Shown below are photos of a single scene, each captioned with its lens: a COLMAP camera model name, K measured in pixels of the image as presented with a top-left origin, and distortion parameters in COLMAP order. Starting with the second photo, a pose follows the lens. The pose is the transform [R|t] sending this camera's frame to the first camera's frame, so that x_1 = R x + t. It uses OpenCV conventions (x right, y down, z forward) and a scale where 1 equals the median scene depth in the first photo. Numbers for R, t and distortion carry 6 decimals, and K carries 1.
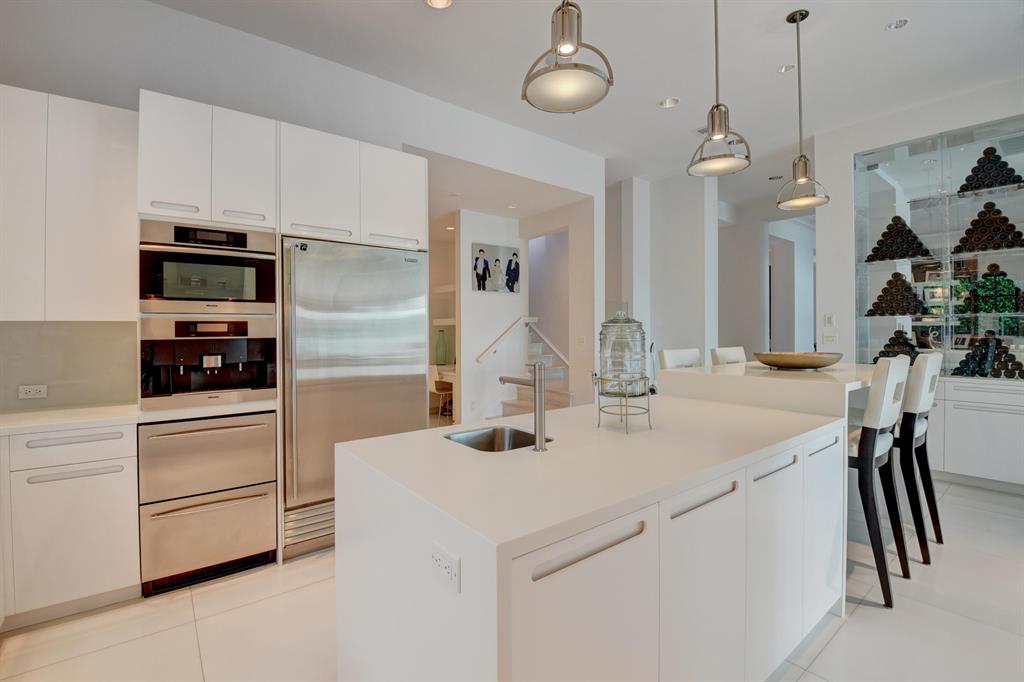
lens RADIAL K [[449.2, 0, 506.7], [0, 449.2, 332.4], [0, 0, 1]] dist [-0.021836, -0.000037]
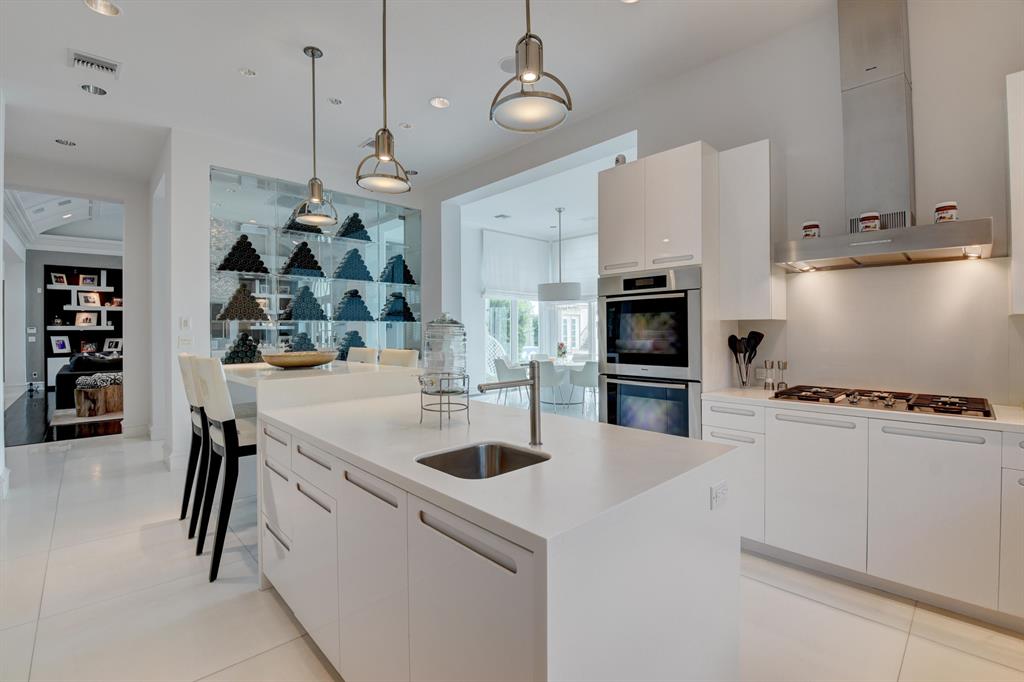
lens RADIAL K [[449.2, 0, 506.7], [0, 449.2, 332.4], [0, 0, 1]] dist [-0.021836, -0.000037]
pose [[-0.100193, -0.000604, 0.994968, -0.351551], [0.012228, 0.999924, 0.001838, -0.000095], [-0.994893, 0.012351, -0.100178, 0.425990]]
